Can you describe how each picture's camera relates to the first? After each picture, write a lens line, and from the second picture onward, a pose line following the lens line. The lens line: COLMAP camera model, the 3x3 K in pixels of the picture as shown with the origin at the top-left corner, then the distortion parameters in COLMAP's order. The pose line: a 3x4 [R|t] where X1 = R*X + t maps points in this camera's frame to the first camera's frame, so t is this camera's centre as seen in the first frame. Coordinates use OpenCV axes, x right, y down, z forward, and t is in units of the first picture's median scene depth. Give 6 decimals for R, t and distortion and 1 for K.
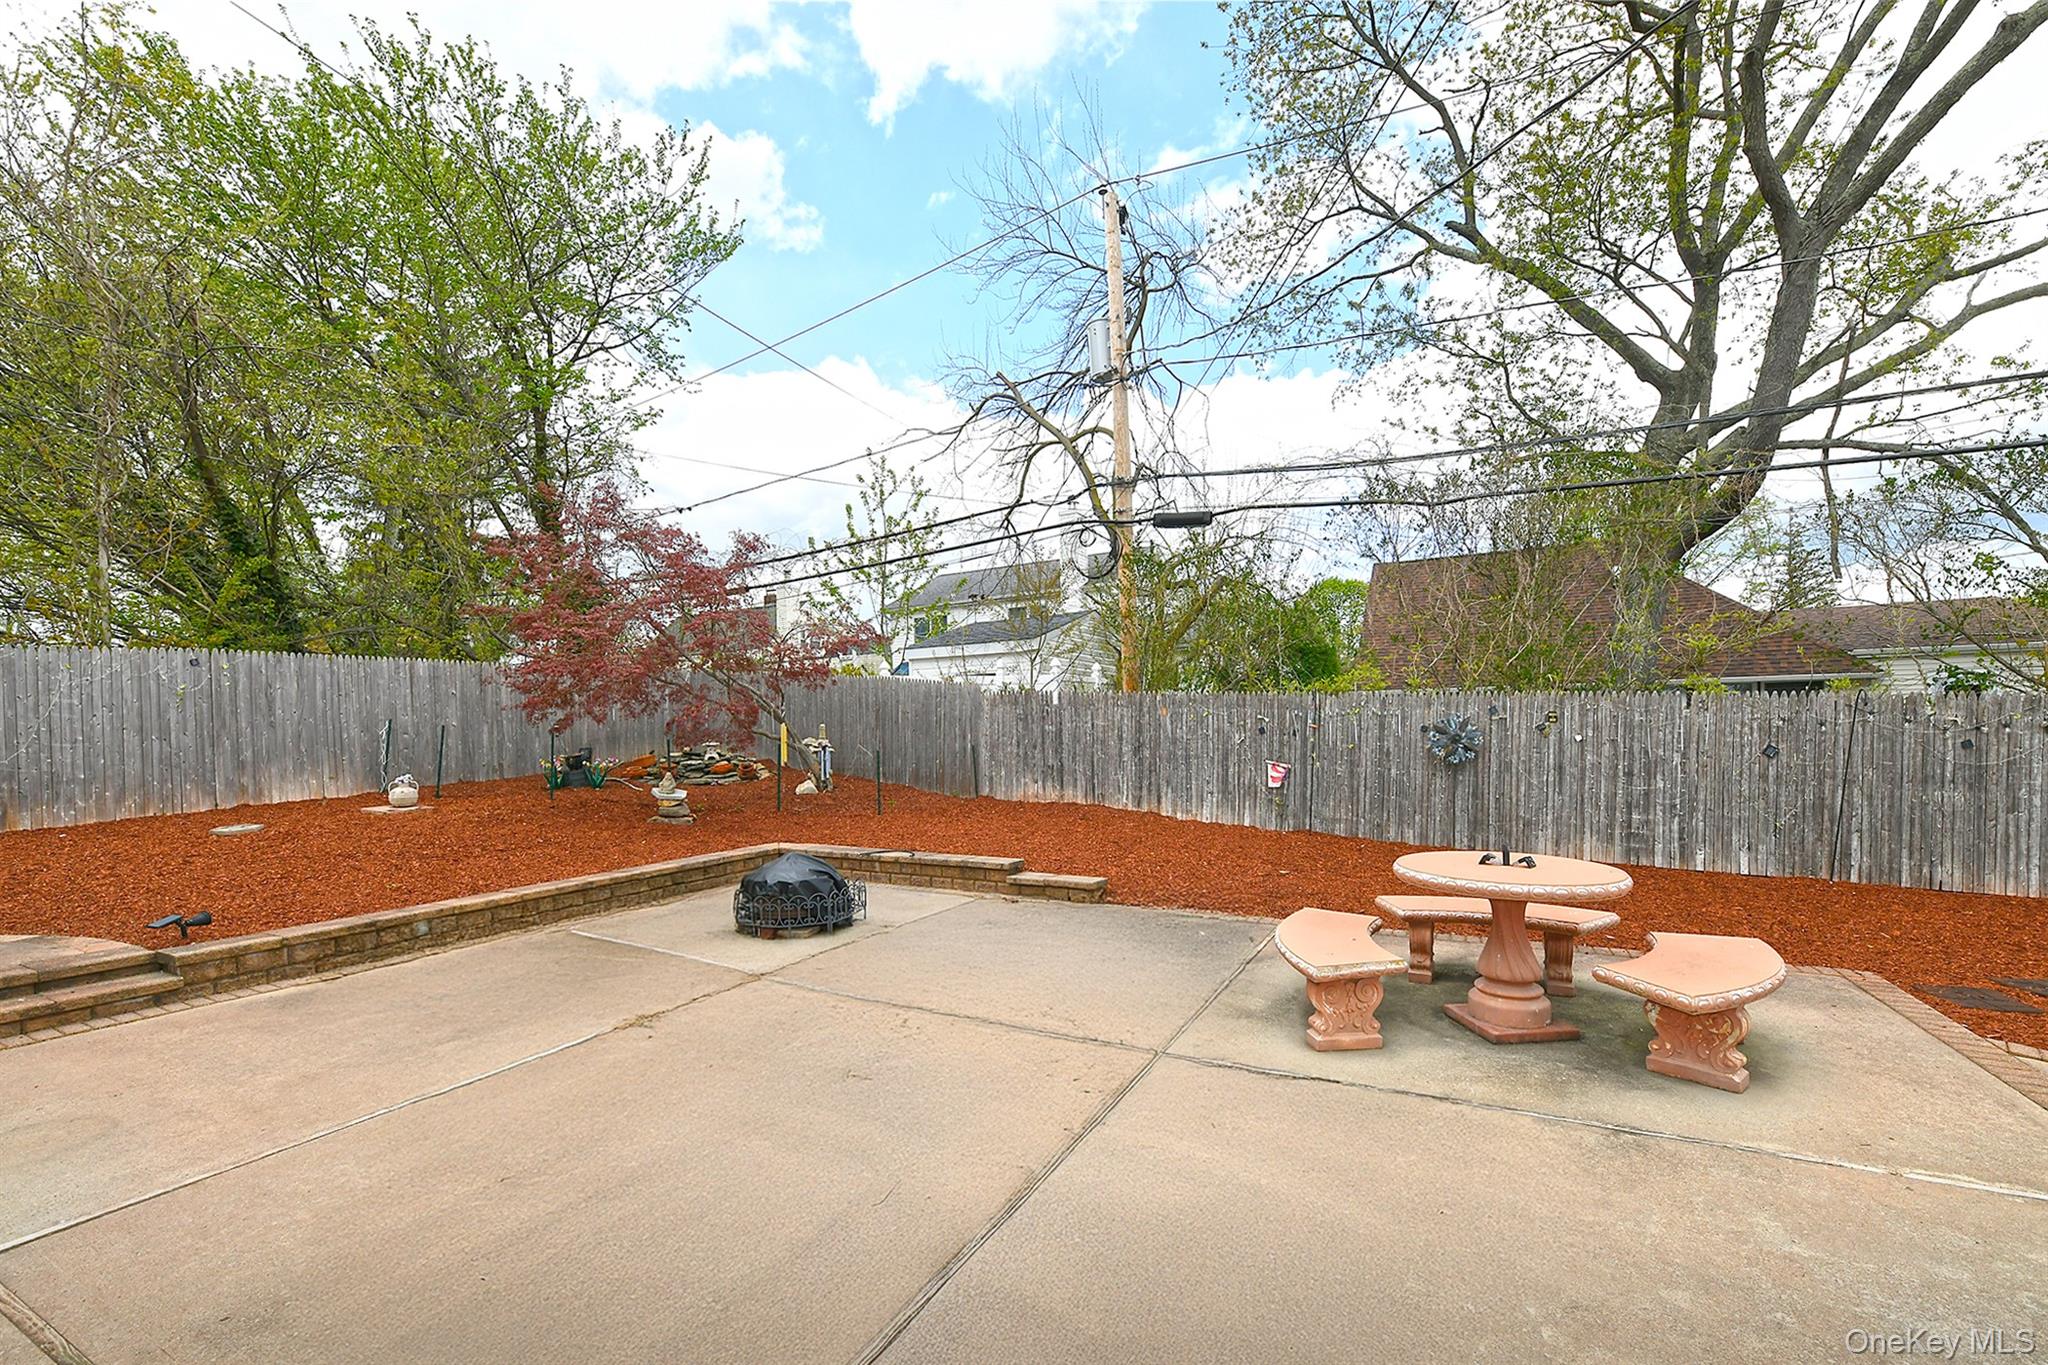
lens RADIAL K [[803.7, 0, 973.5], [0, 803.7, 668.6], [0, 0, 1]] dist [-0.004443, -0.000317]
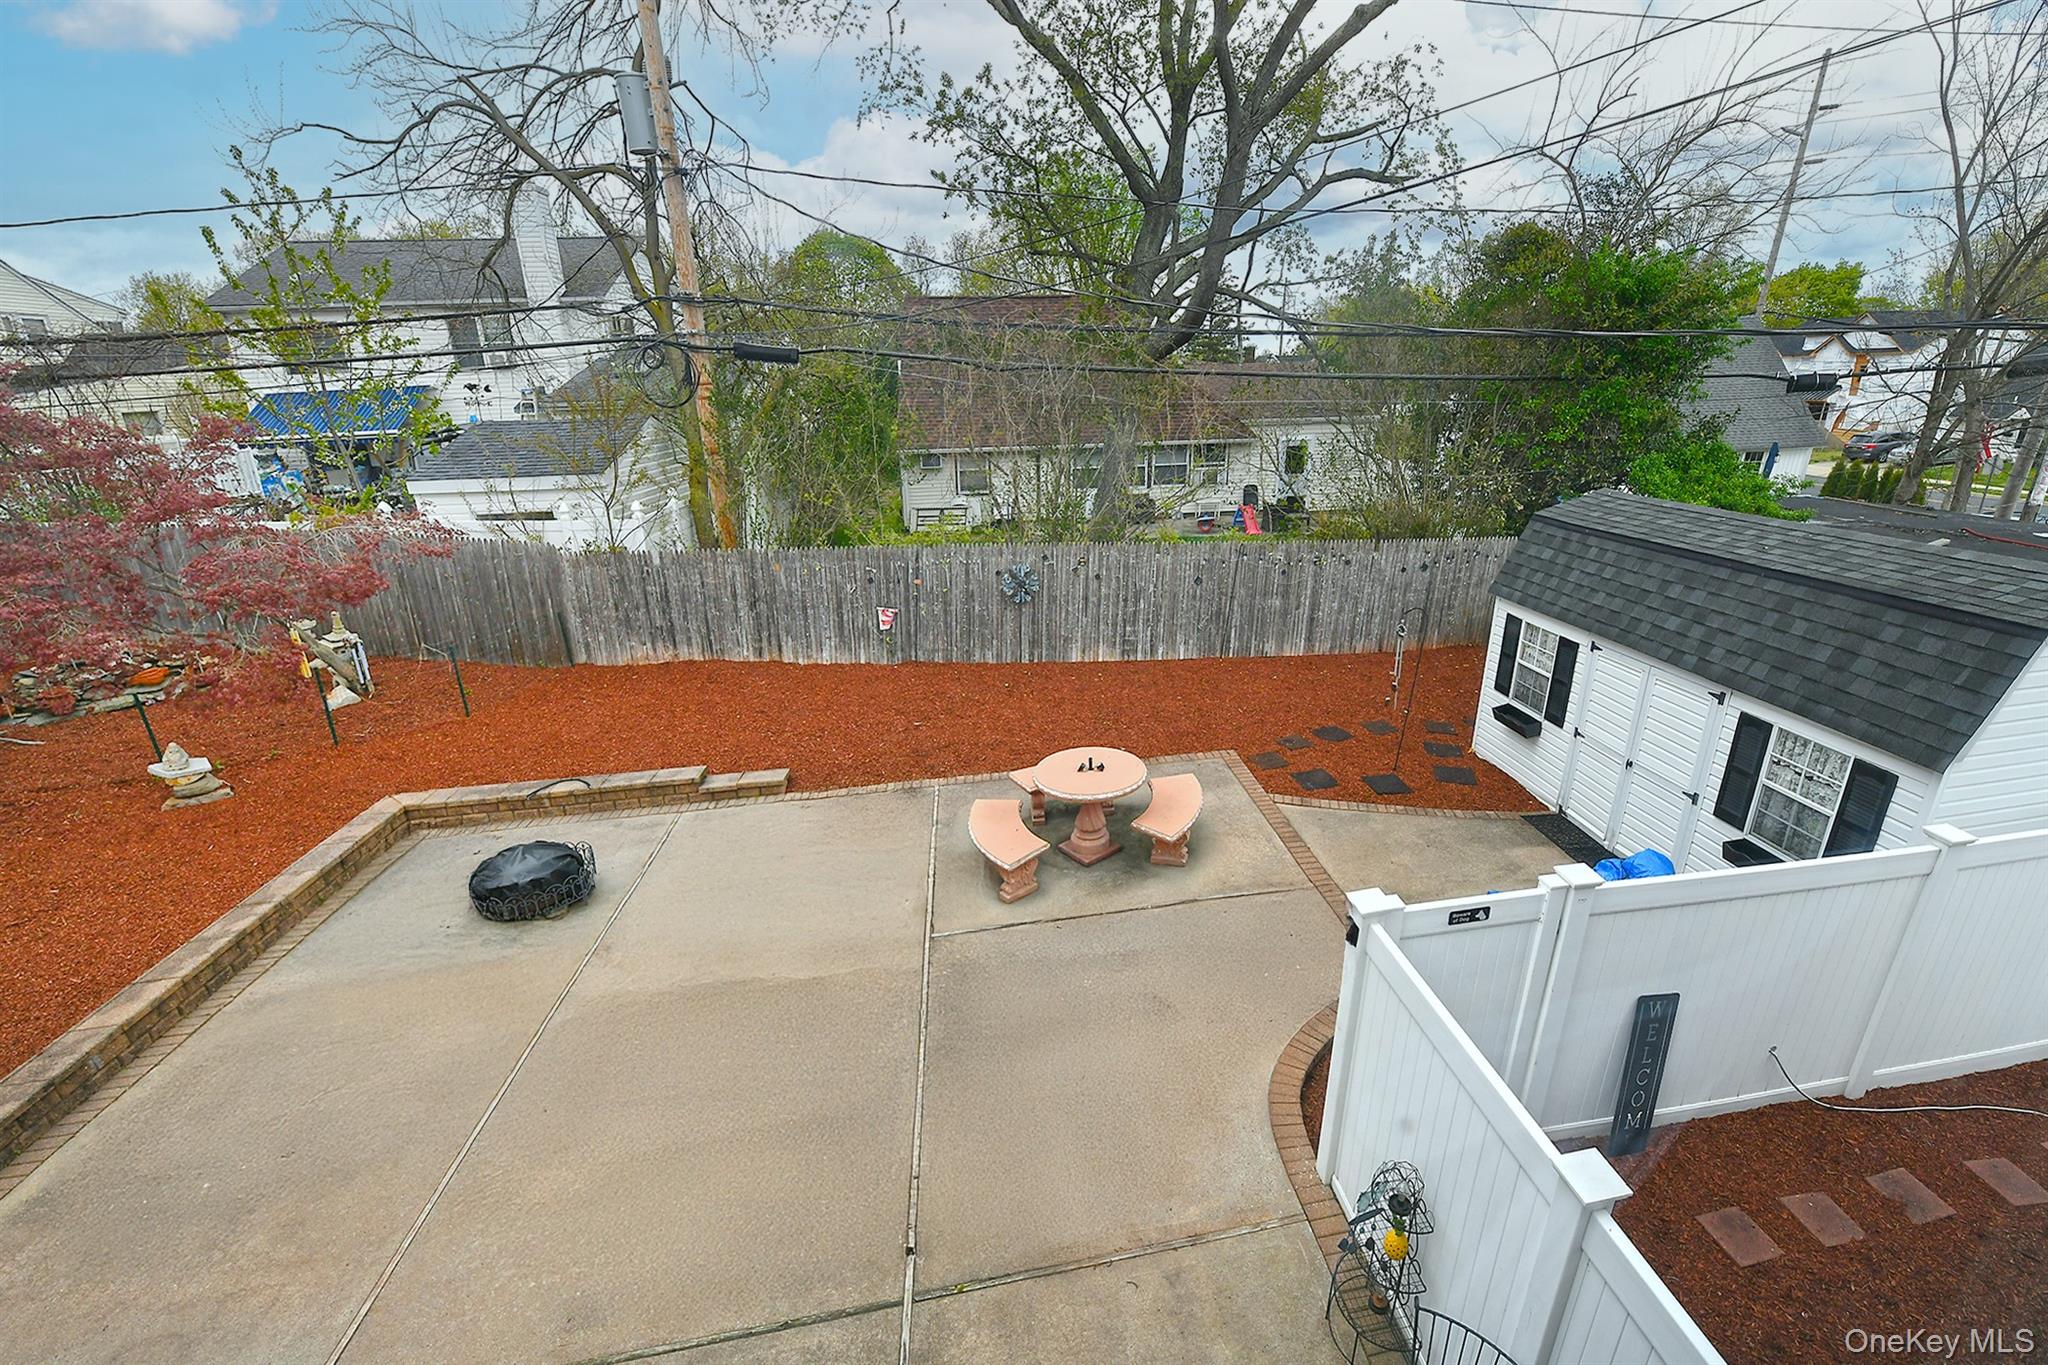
lens RADIAL K [[939.9, 0, 1053.9], [0, 939.9, 660.8], [0, 0, 1]] dist [0.001319, -0.001207]
pose [[0.799994, -0.192921, 0.568146, -0.200552], [-0.010634, 0.942191, 0.334907, -0.257434], [-0.599913, -0.273966, 0.751696, -0.164764]]
